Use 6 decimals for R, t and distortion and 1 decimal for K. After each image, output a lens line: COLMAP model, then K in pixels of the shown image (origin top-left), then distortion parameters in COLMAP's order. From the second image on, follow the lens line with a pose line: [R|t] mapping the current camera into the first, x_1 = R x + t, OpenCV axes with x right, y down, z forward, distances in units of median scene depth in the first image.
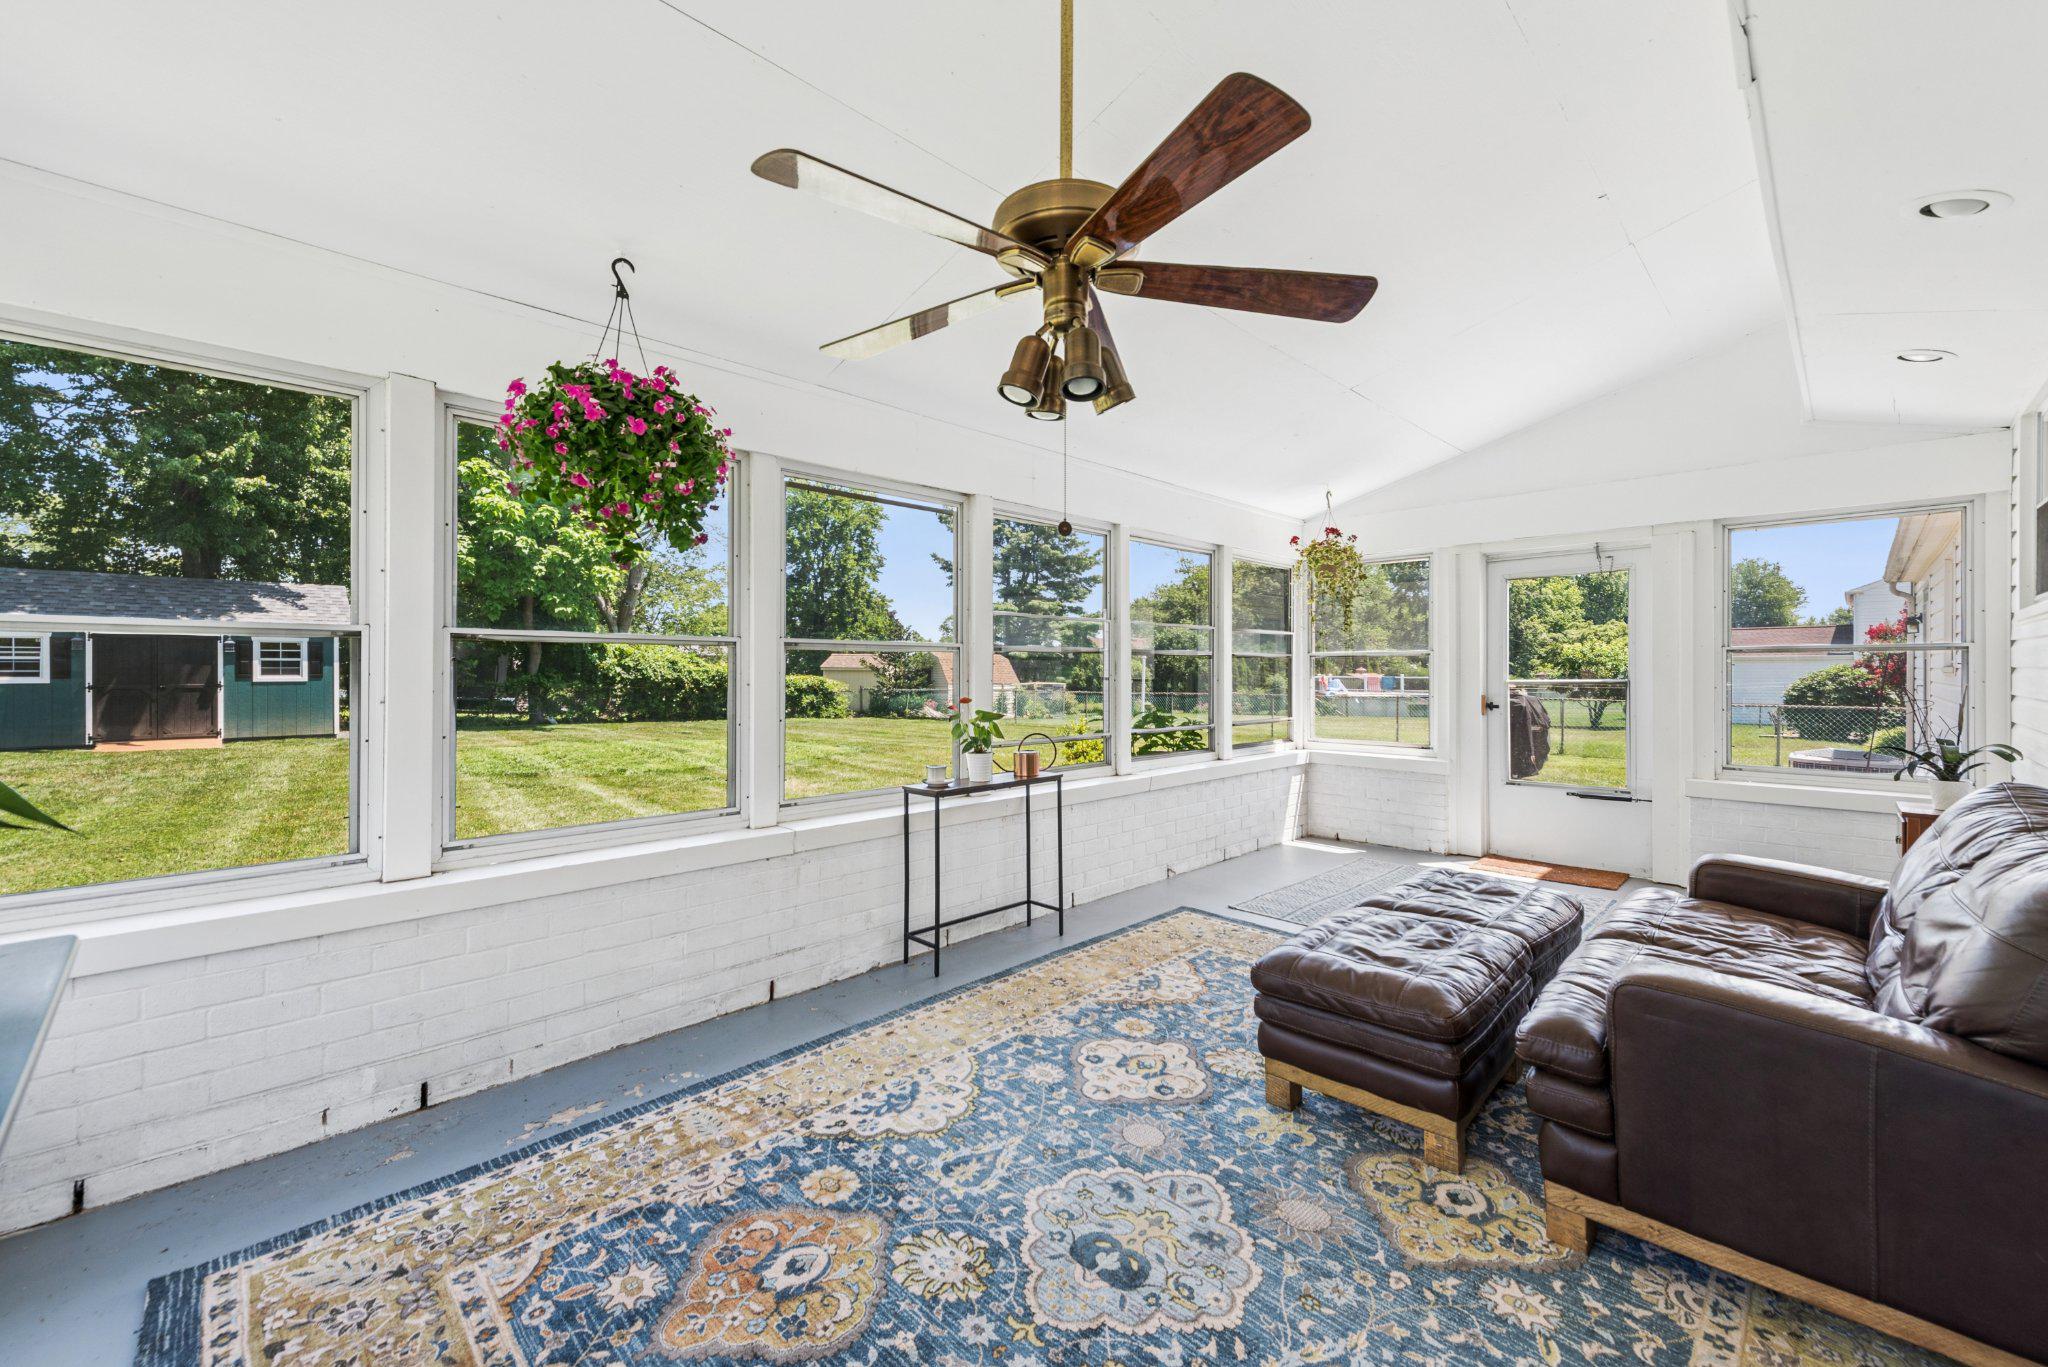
lens RADIAL K [[823.4, 0, 1023.0], [0, 823.4, 673.6], [0, 0, 1]] dist [0.000305, -0.000084]
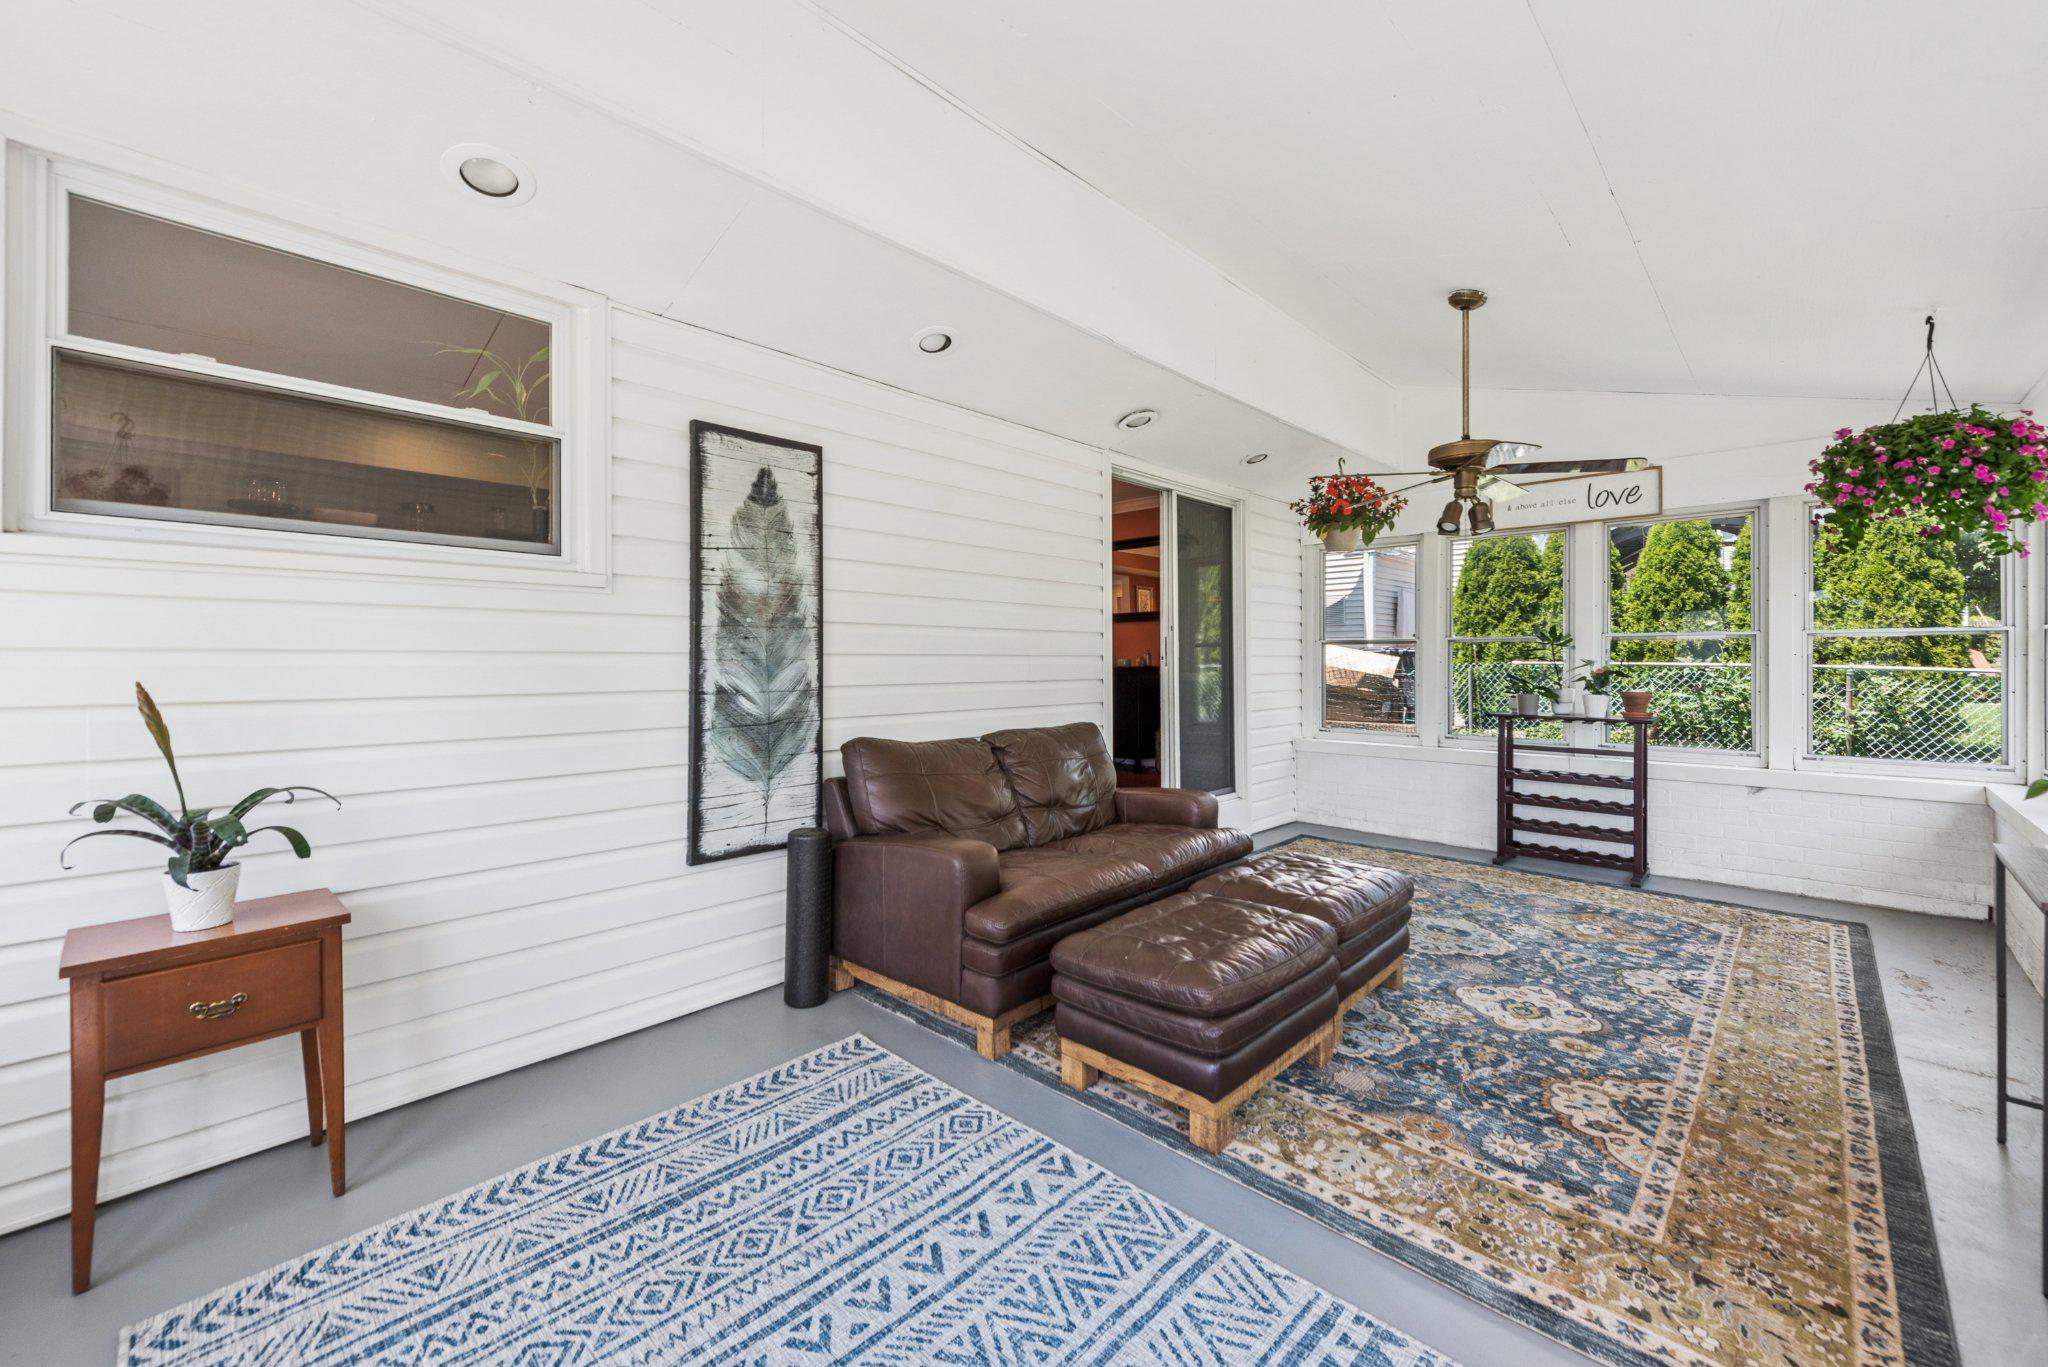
lens RADIAL K [[823.4, 0, 1025.4], [0, 823.4, 666.7], [0, 0, 1]] dist [0.000305, -0.000084]
pose [[-0.999709, 0.003116, -0.023925, 0.849148], [0.002906, 0.999957, 0.008778, 0.003232], [0.023951, 0.008706, -0.999675, 2.105401]]
